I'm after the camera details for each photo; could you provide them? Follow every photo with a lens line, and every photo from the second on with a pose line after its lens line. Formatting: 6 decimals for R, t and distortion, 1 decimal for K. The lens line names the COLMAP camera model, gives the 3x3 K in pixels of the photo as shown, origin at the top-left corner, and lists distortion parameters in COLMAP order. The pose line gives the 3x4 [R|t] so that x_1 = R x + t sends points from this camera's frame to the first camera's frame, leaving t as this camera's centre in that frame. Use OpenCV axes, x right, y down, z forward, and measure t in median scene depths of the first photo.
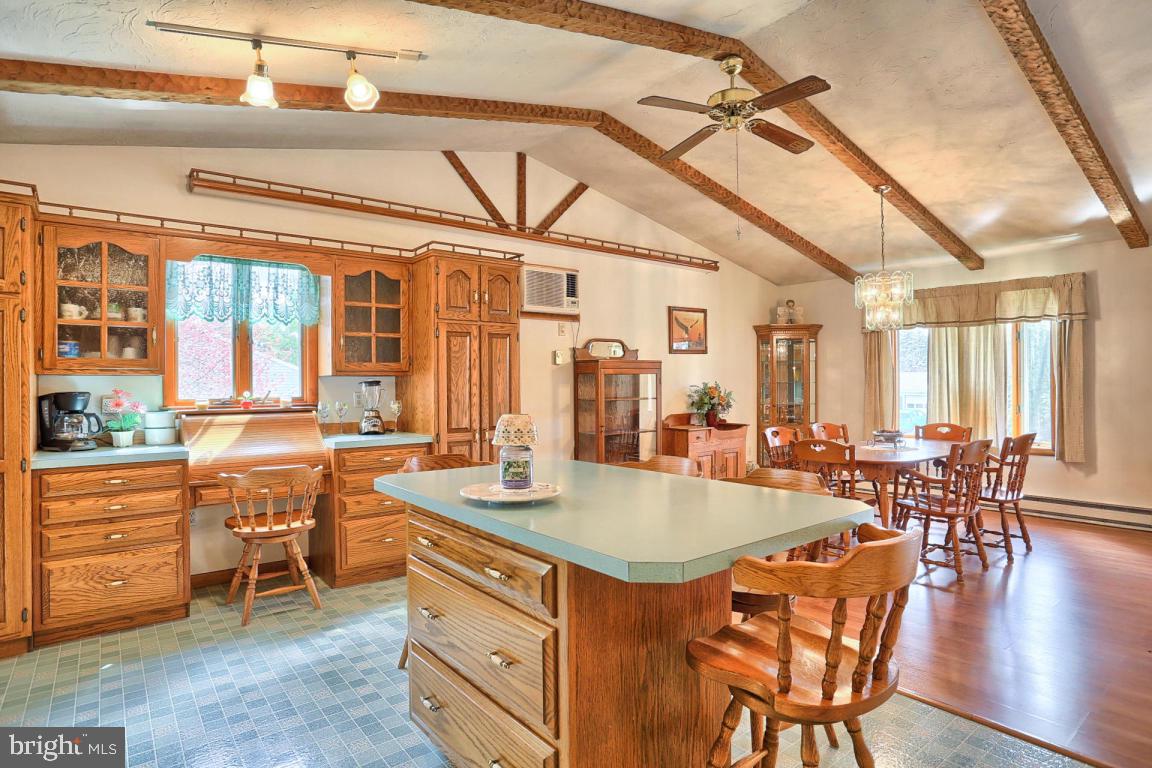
lens RADIAL K [[613.4, 0, 587.8], [0, 613.4, 385.2], [0, 0, 1]] dist [-0.073999, 0.052497]
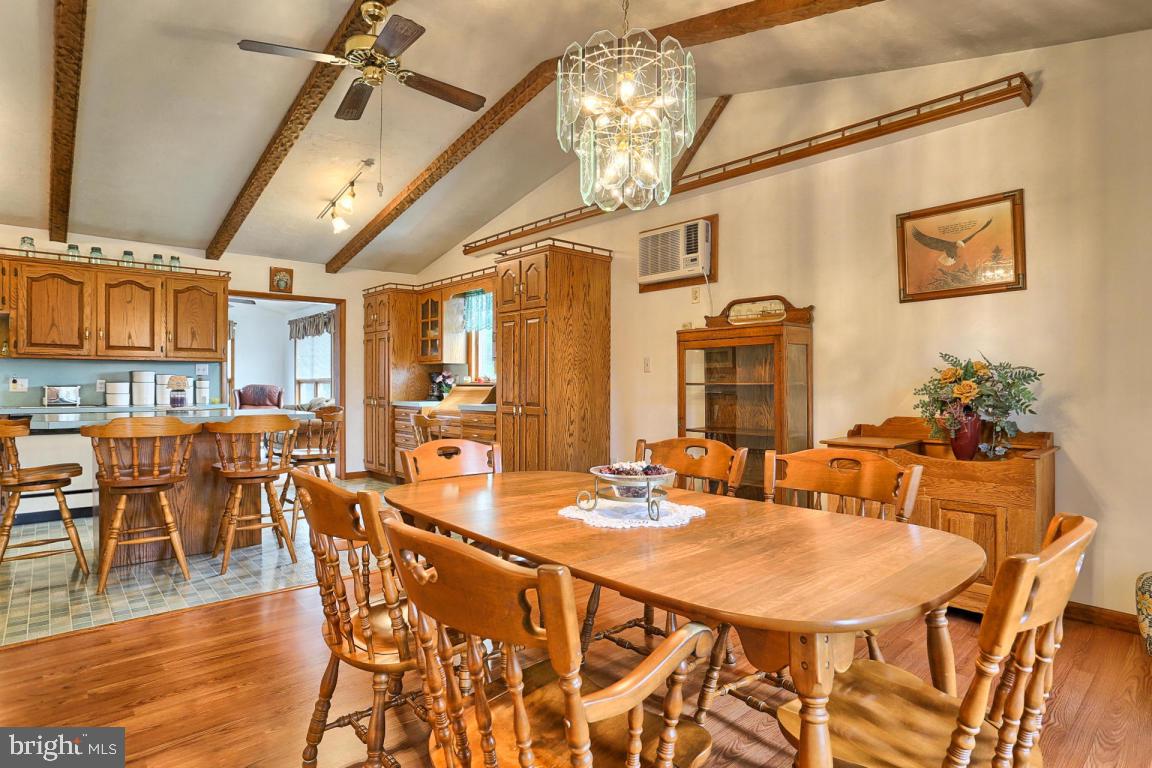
lens RADIAL K [[624.7, 0, 587.9], [0, 624.7, 380.3], [0, 0, 1]] dist [-0.063413, 0.038206]
pose [[0.051504, 0.002684, -0.998669, 0.819523], [-0.004314, 0.999988, 0.002465, 0.019202], [0.998663, 0.004181, 0.051515, 0.879989]]
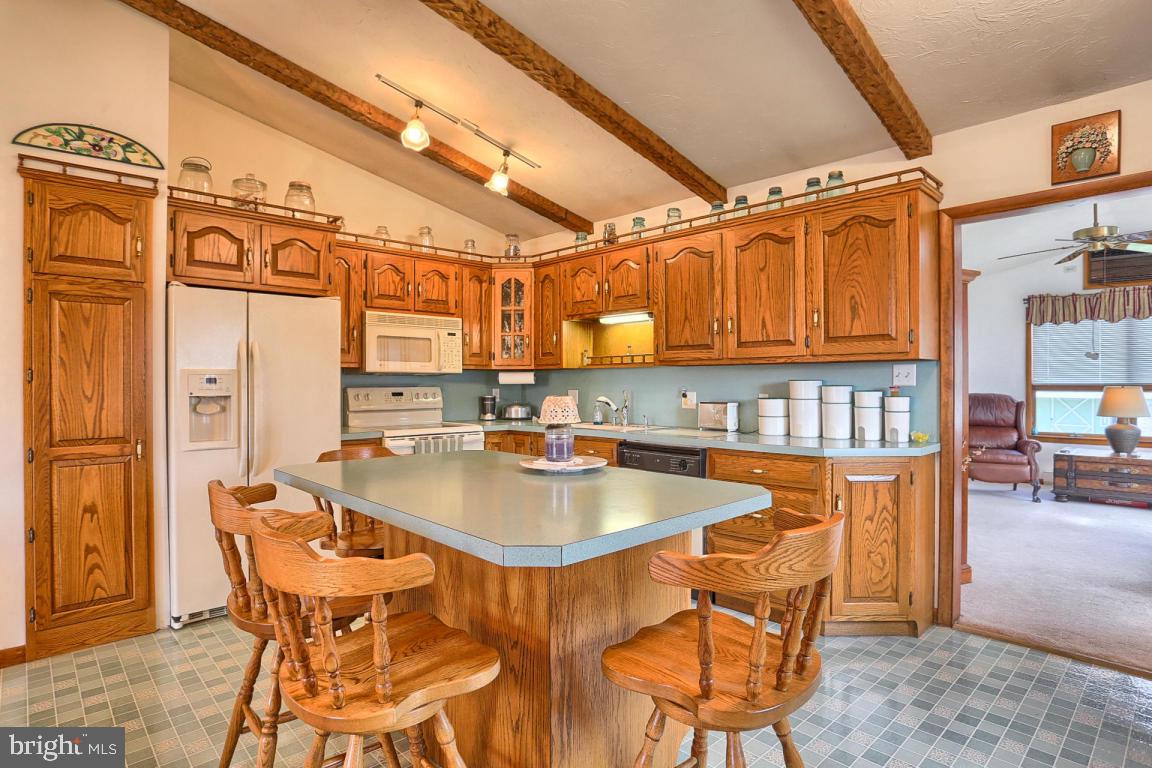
lens RADIAL K [[618.9, 0, 572.6], [0, 618.9, 382.2], [0, 0, 1]] dist [-0.055350, 0.025448]
pose [[-0.996127, 0.007775, -0.087577, -0.010816], [0.007512, 0.999966, 0.003331, 0.006679], [0.087600, 0.002660, -0.996152, 0.774494]]
